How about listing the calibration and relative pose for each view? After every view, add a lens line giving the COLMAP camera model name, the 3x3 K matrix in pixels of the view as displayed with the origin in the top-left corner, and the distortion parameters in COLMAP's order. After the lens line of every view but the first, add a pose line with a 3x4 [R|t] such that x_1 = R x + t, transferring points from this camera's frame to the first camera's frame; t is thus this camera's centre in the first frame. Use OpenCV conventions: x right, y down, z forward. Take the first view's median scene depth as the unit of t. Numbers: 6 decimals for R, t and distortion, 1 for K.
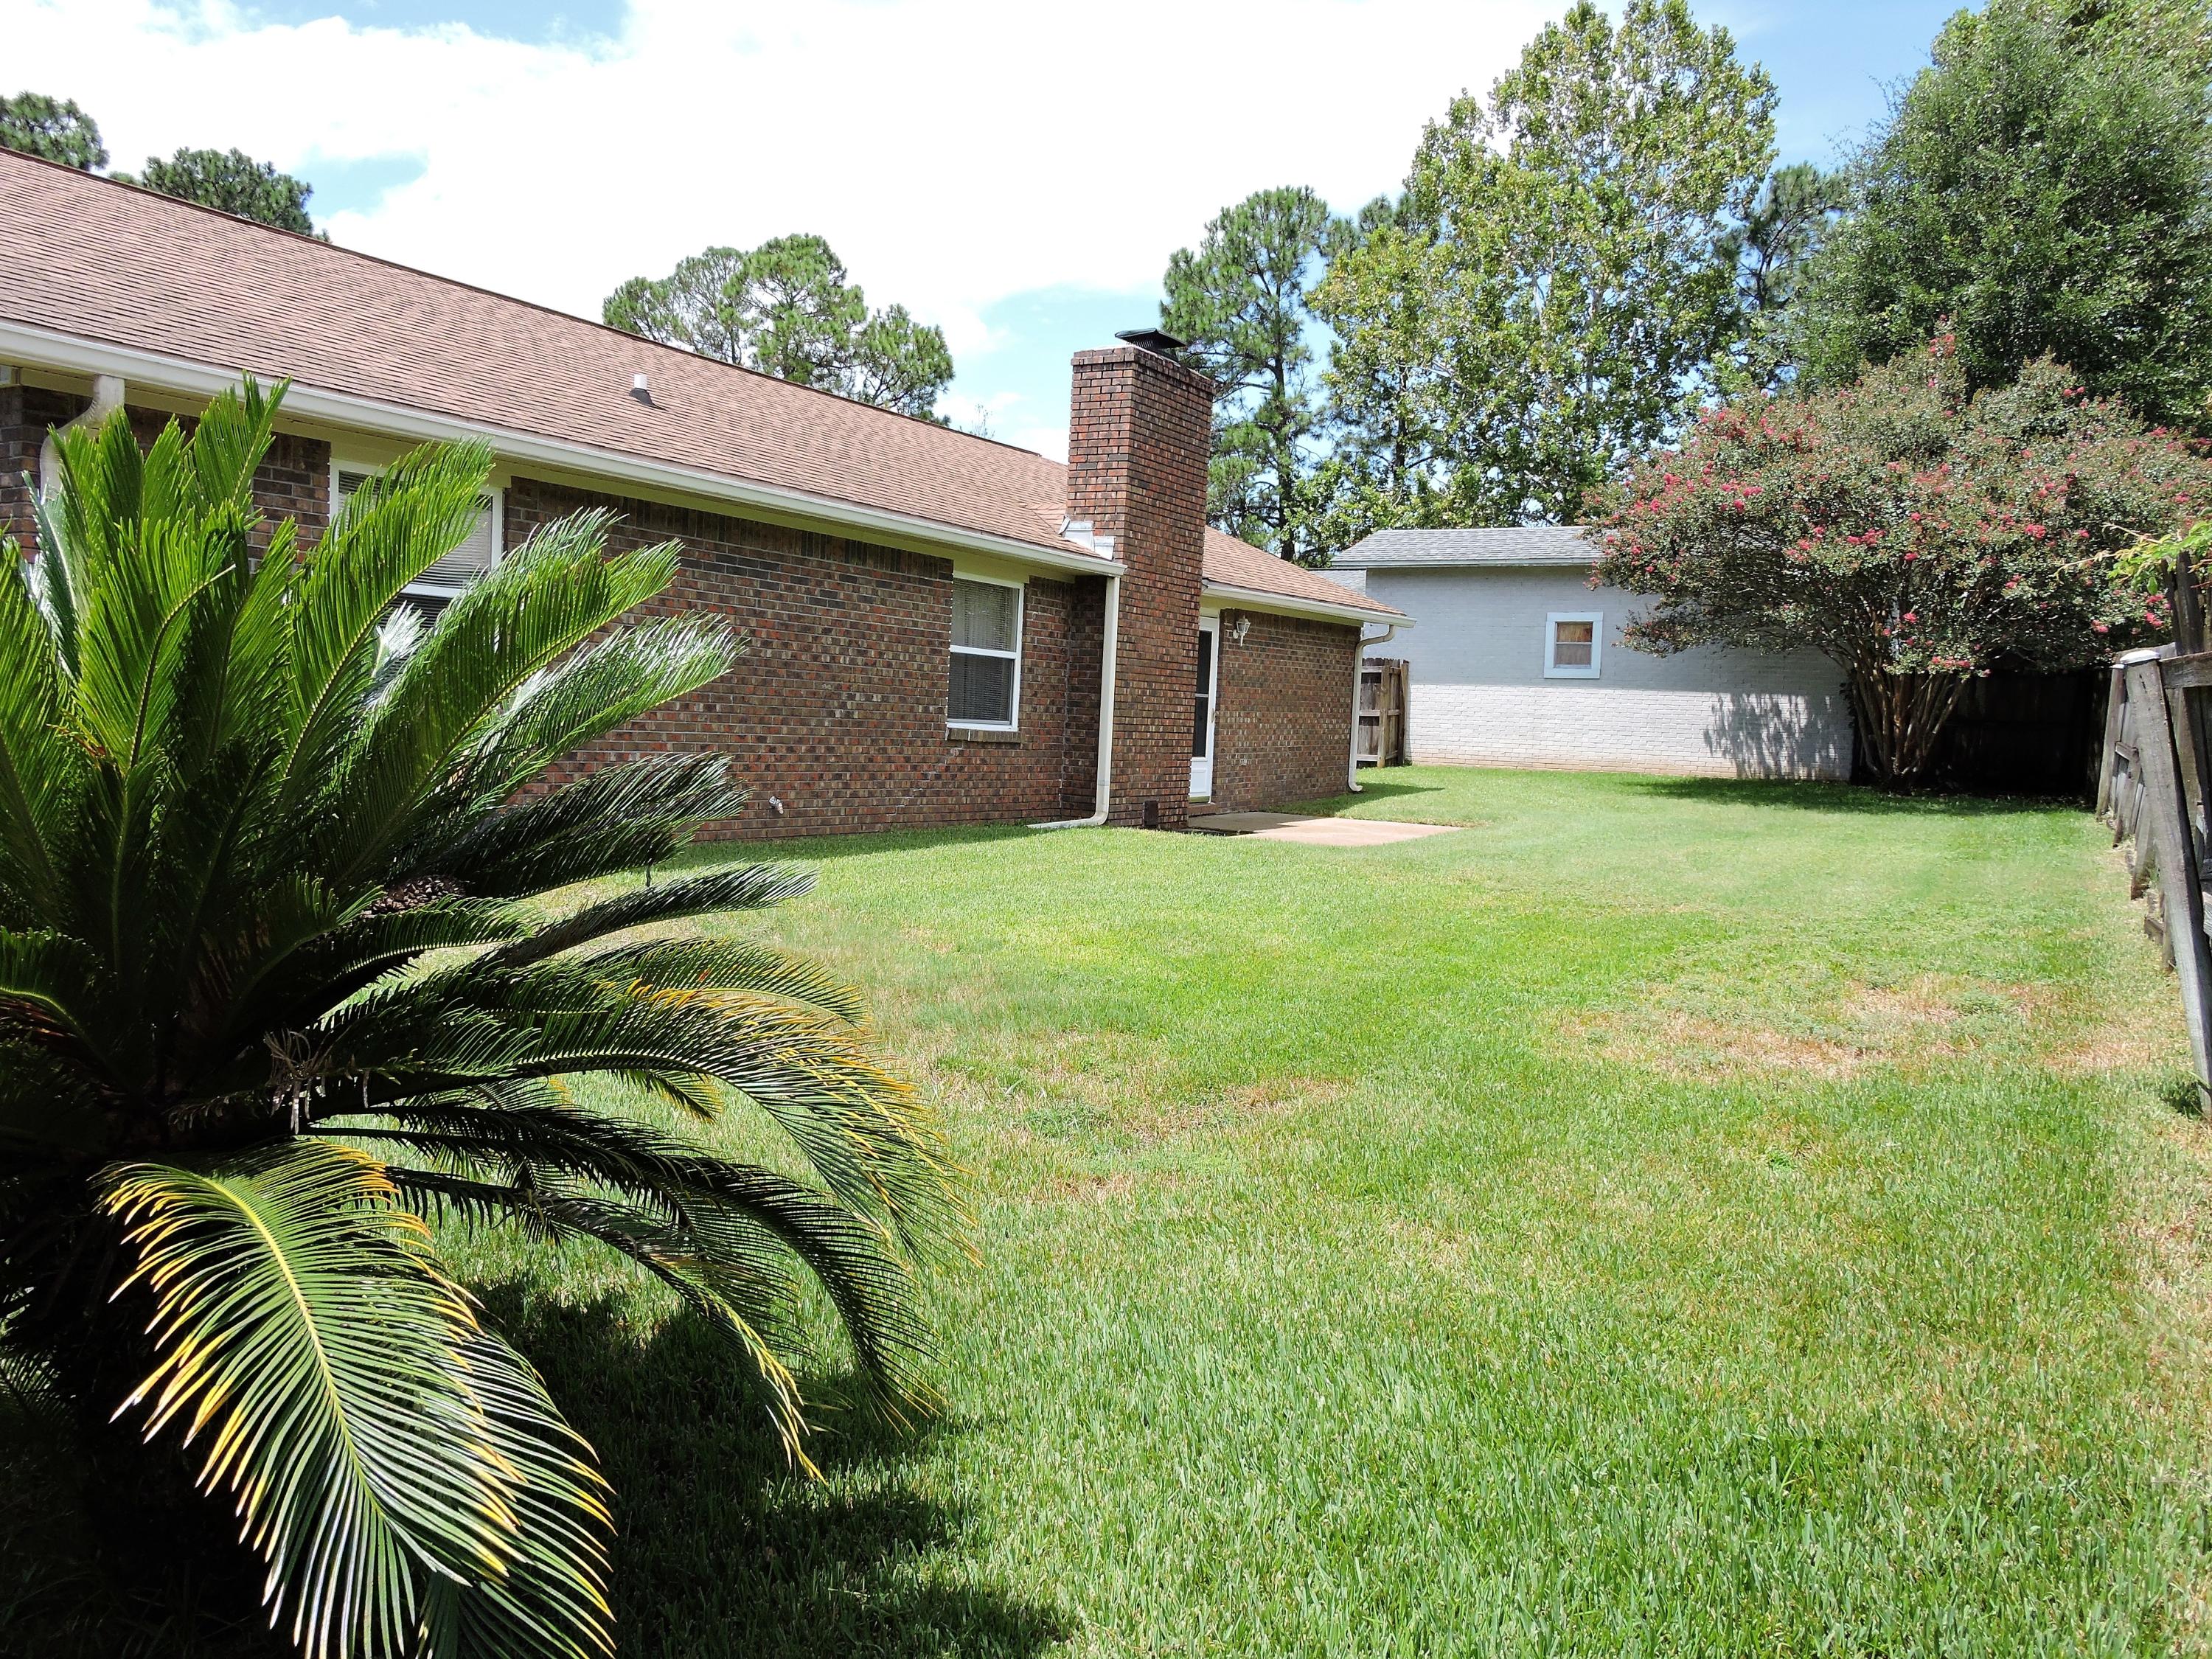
lens RADIAL K [[1595.1, 0, 1105.7], [0, 1595.1, 828.1], [0, 0, 1]] dist [-0.004246, -0.000520]
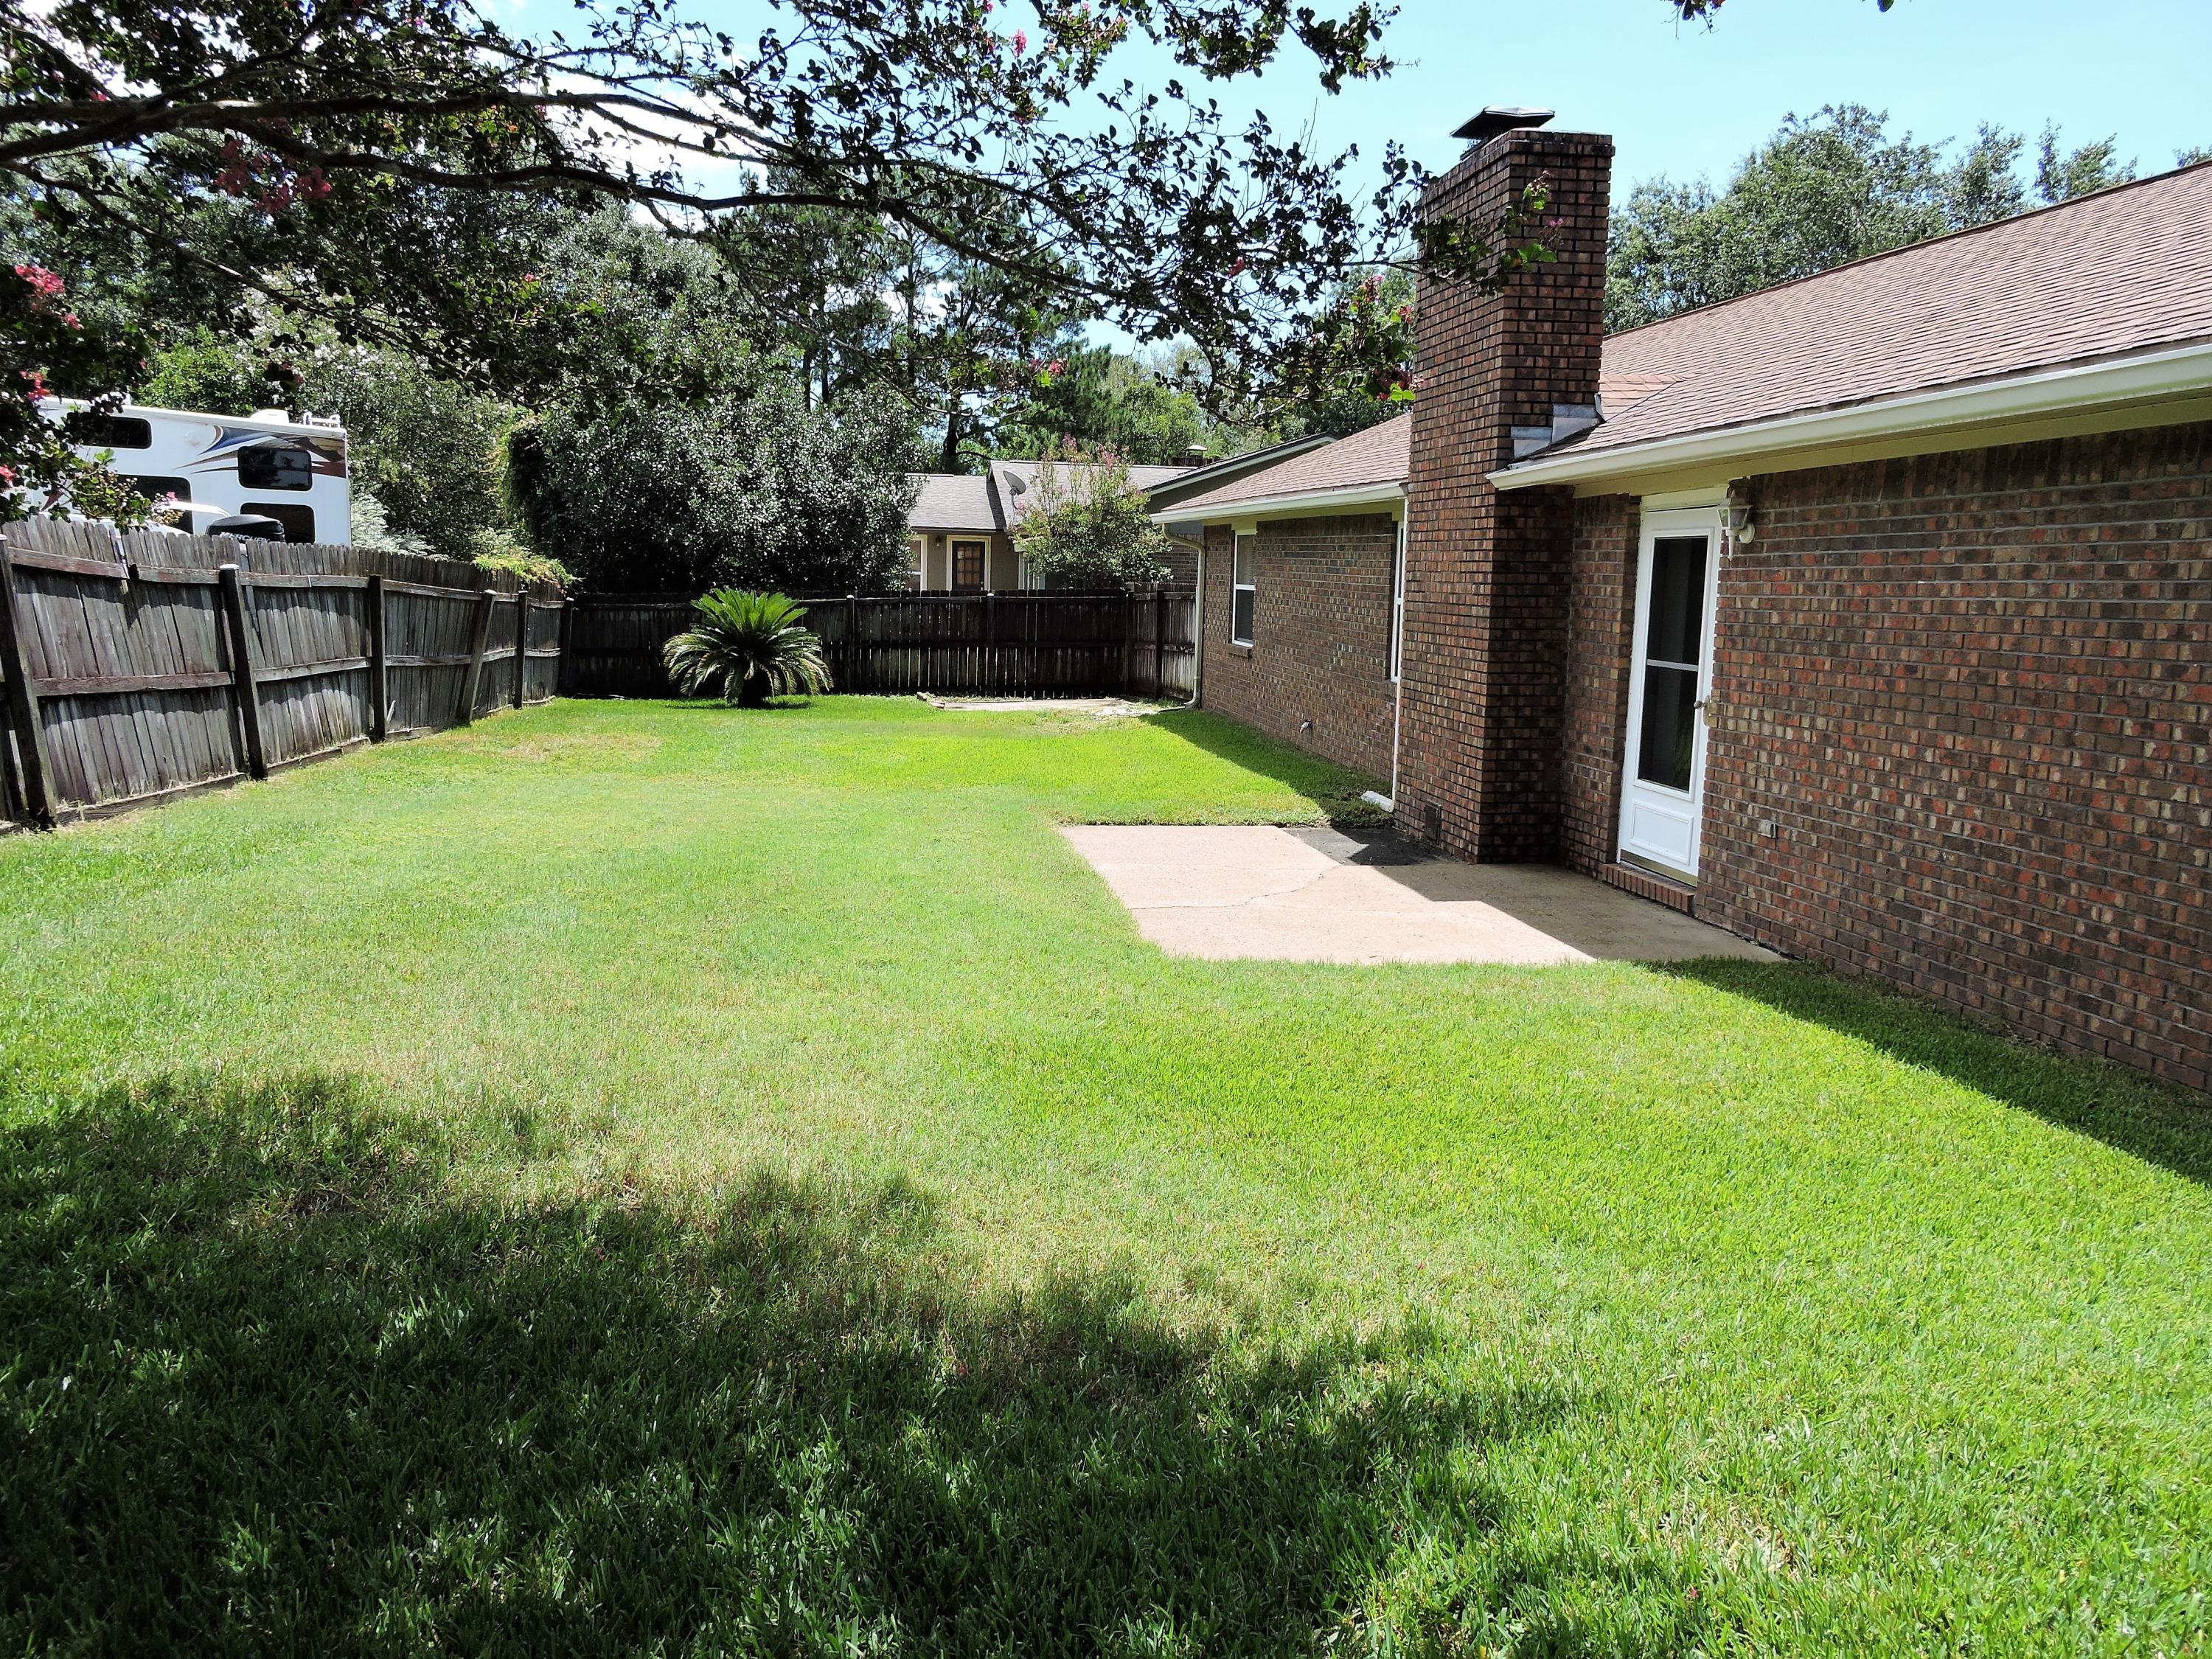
lens RADIAL K [[1595.1, 0, 1102.6], [0, 1595.1, 829.8], [0, 0, 1]] dist [-0.004246, -0.000520]
pose [[-0.773366, 0.044162, -0.632419, 0.709892], [-0.097802, 0.977317, 0.187844, -0.149554], [0.626370, 0.207124, -0.751505, 1.740836]]
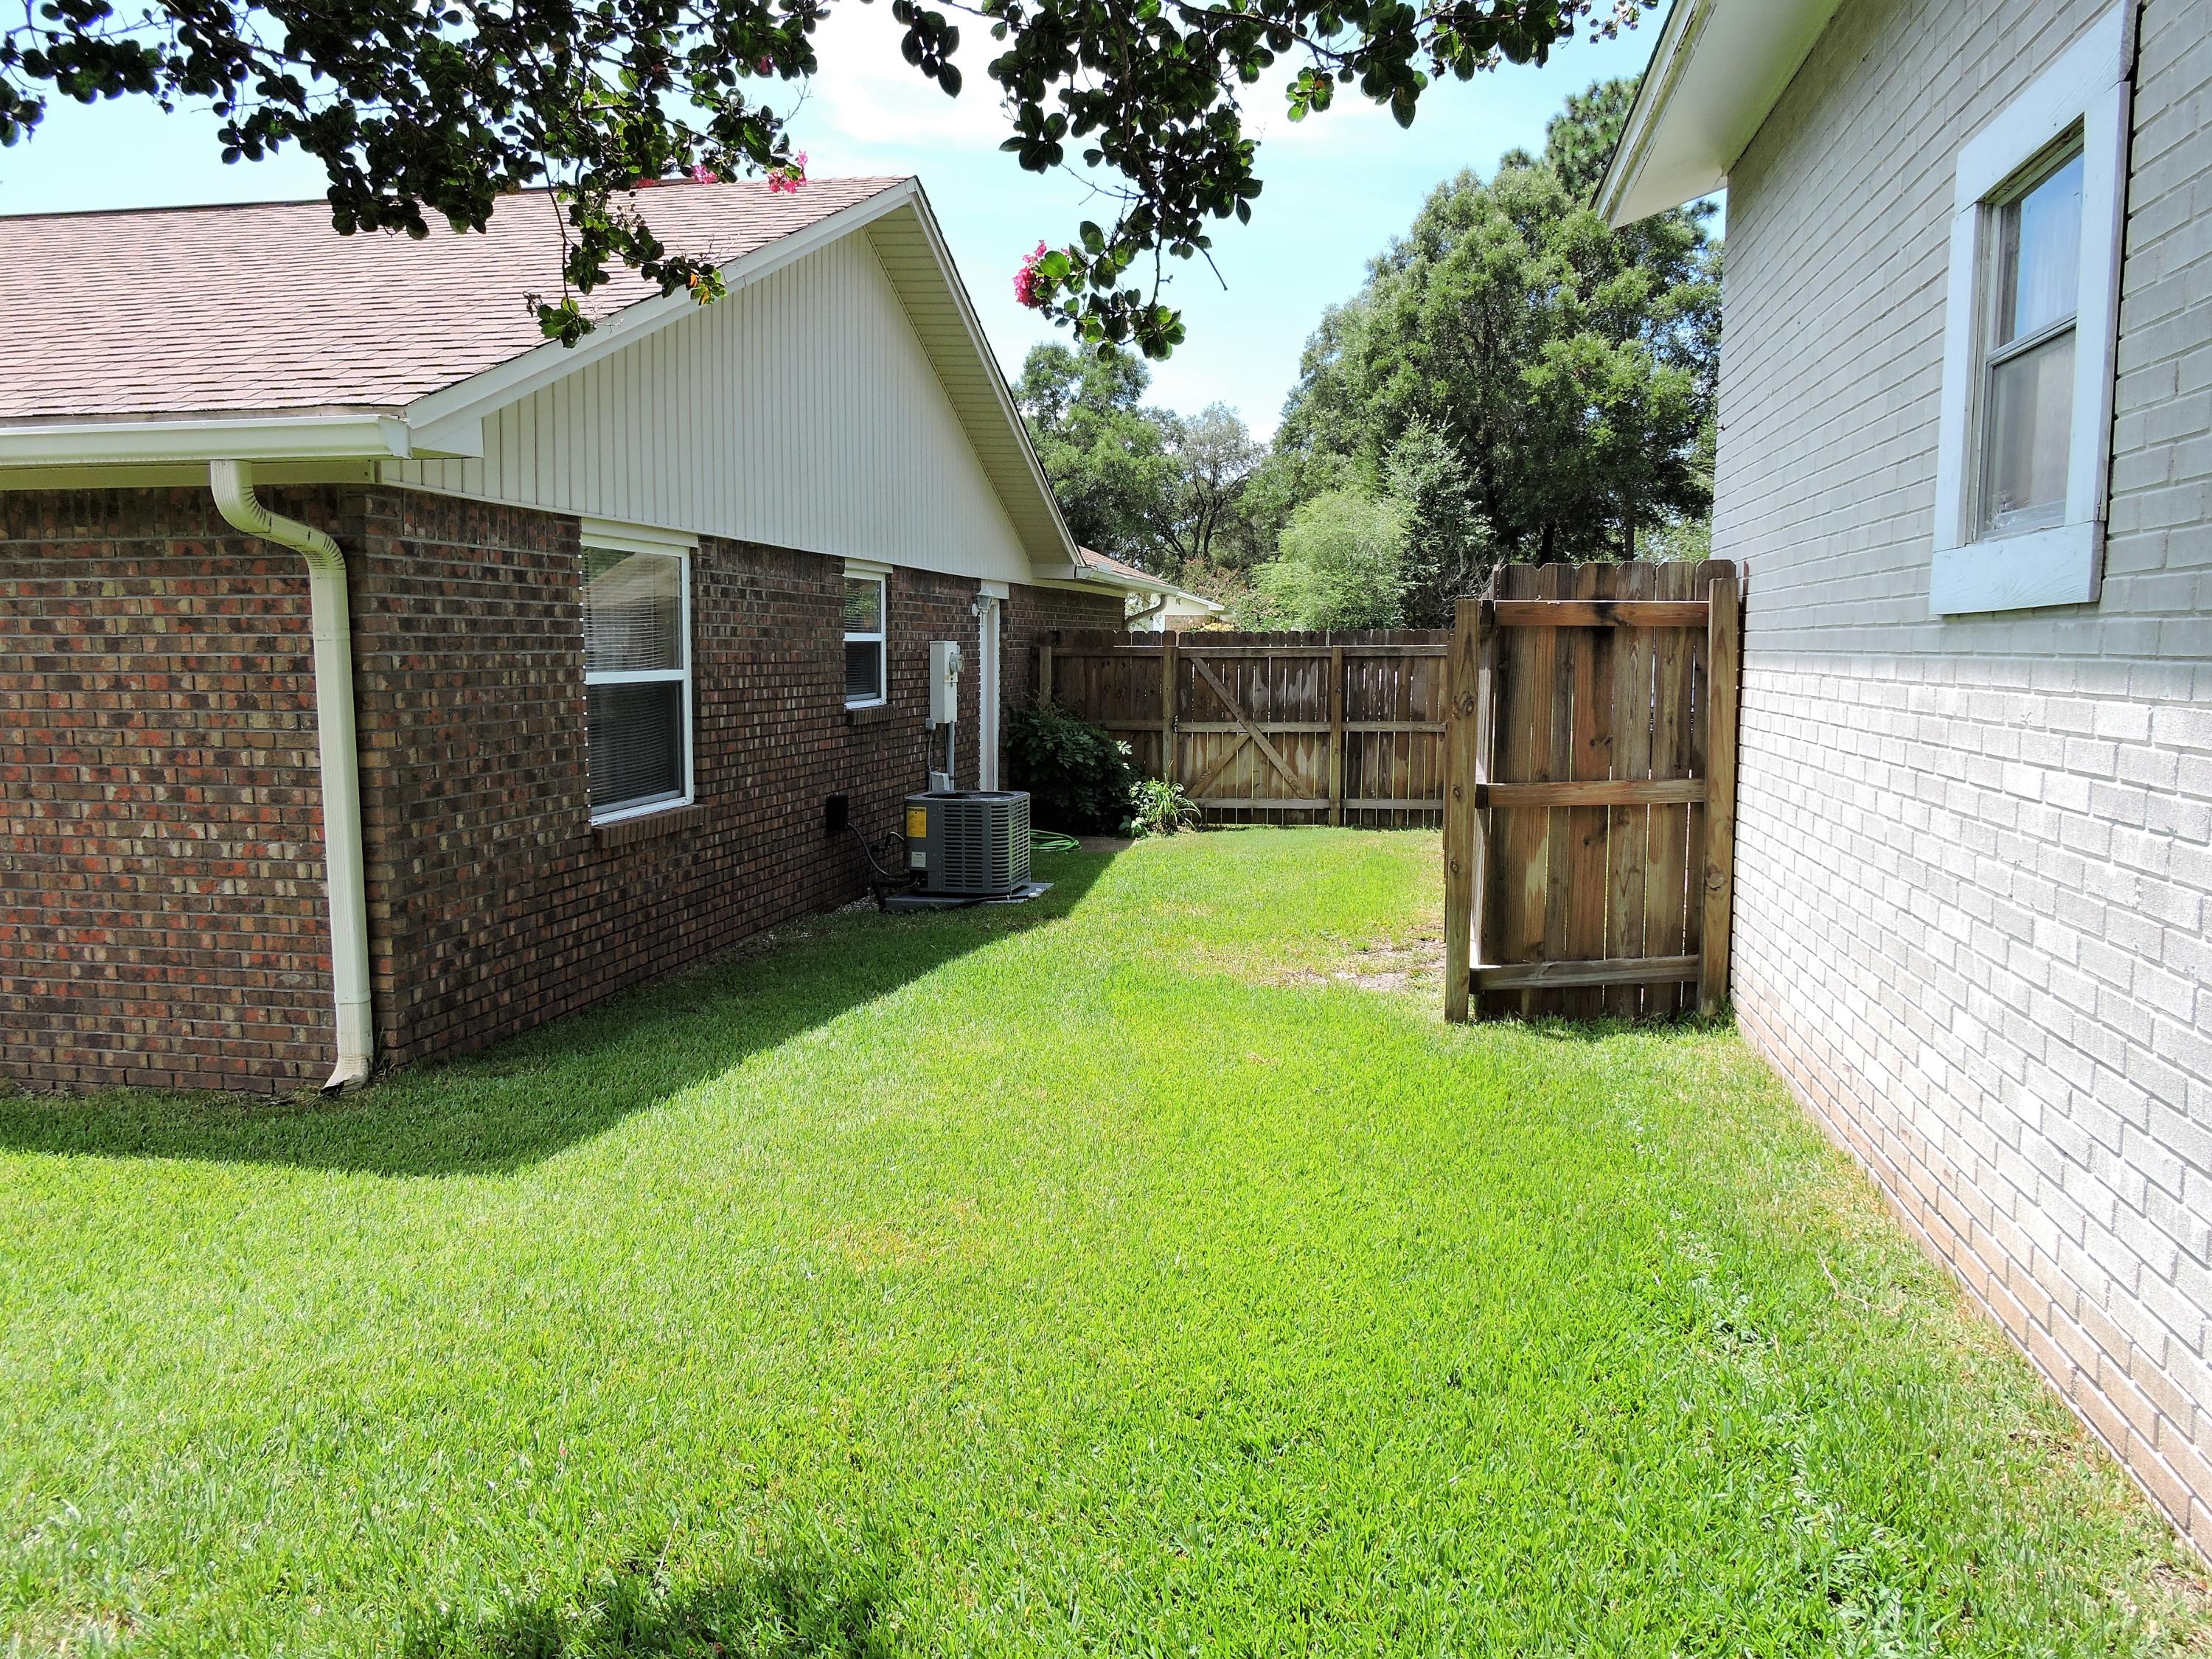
lens RADIAL K [[1595.1, 0, 1112.6], [0, 1595.1, 822.6], [0, 0, 1]] dist [-0.004246, -0.000520]
pose [[0.318923, 0.070653, -0.945143, 0.745497], [-0.064954, 0.996502, 0.052575, -0.152065], [0.945552, 0.044623, 0.322397, 1.714612]]
